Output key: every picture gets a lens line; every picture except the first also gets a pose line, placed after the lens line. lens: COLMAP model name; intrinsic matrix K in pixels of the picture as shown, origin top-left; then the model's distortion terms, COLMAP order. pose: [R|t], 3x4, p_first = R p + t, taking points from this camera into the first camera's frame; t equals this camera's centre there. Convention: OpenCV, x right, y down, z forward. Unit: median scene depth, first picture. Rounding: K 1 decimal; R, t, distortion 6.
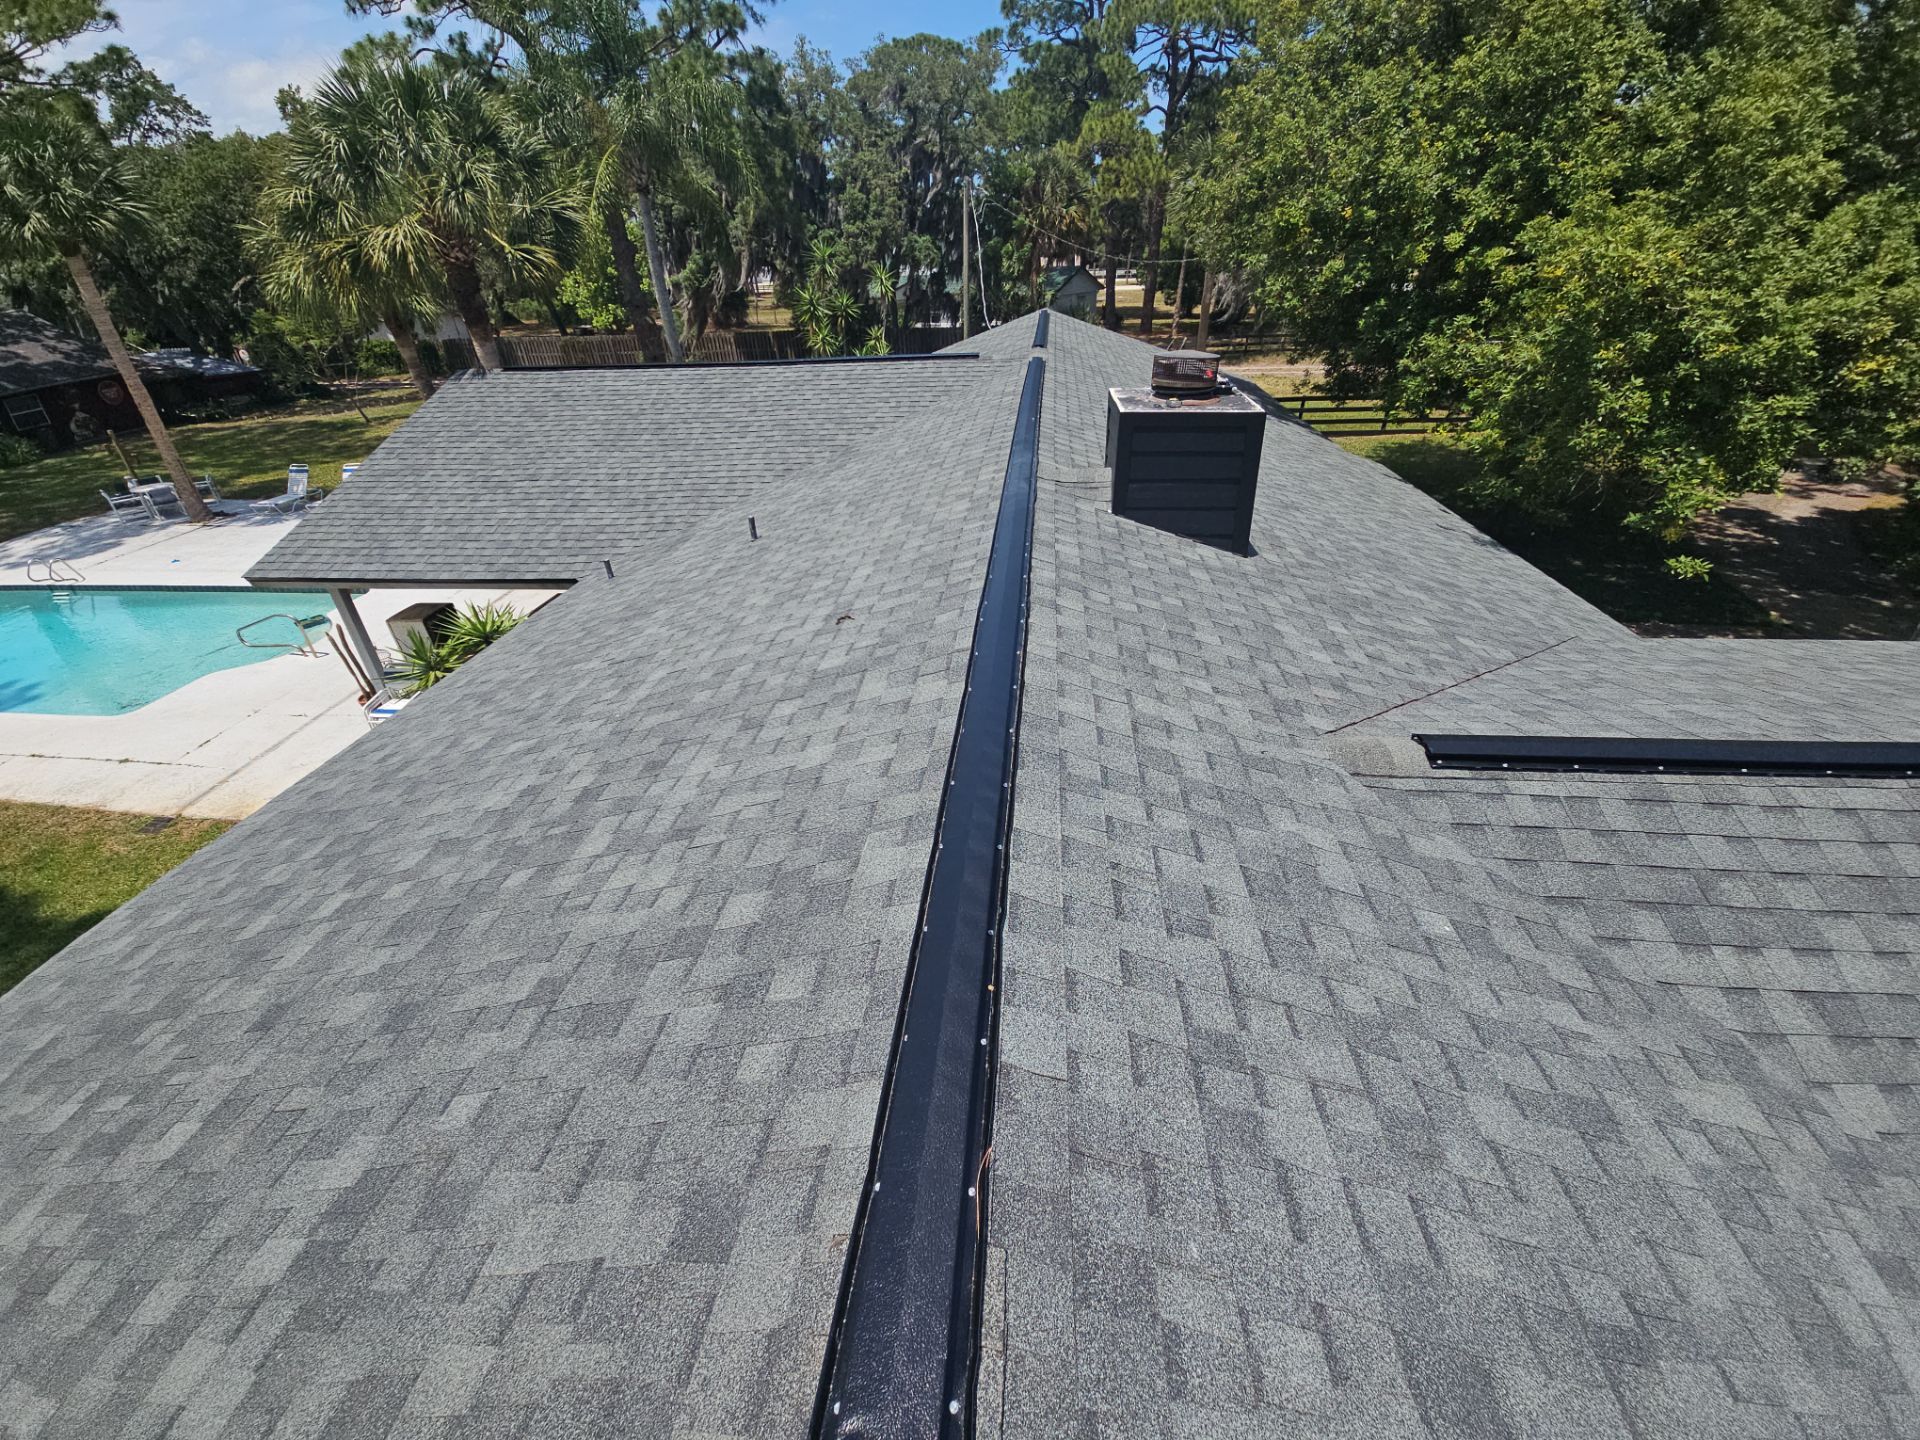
lens RADIAL K [[769.8, 0, 960.0], [0, 769.8, 720.0], [0, 0, 1]] dist [0.000872, 0.000093]
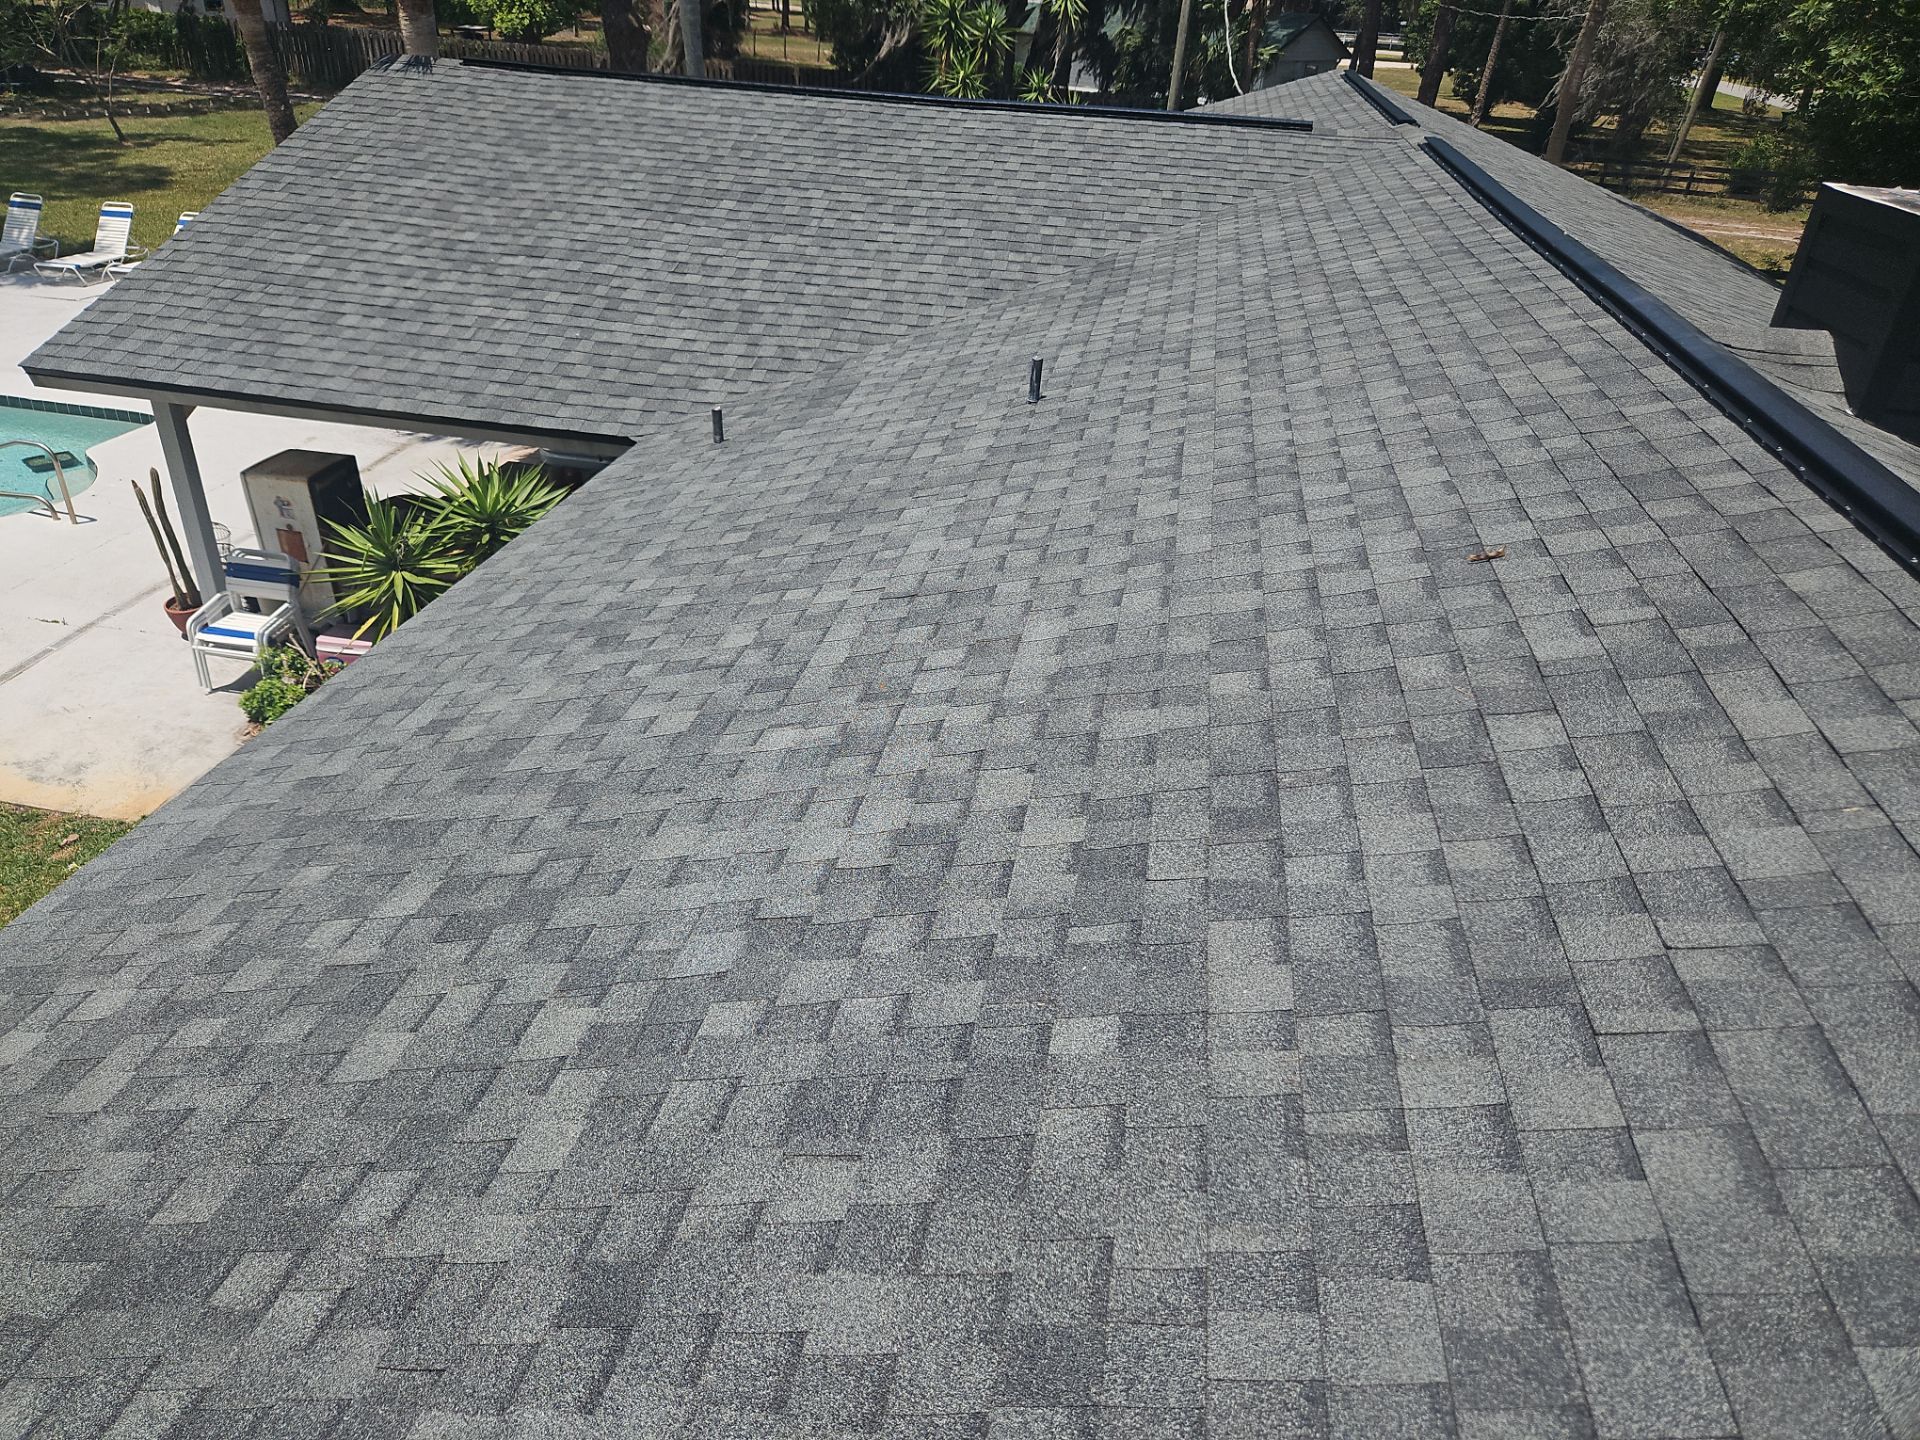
lens RADIAL K [[1287.9, 0, 960.0], [0, 1287.9, 720.0], [0, 0, 1]] dist [0.057003, -0.044851]
pose [[0.993034, 0.115961, -0.020895, -0.197242], [-0.116458, 0.992897, -0.024353, 0.013316], [0.017923, 0.026617, 0.999485, 0.065758]]
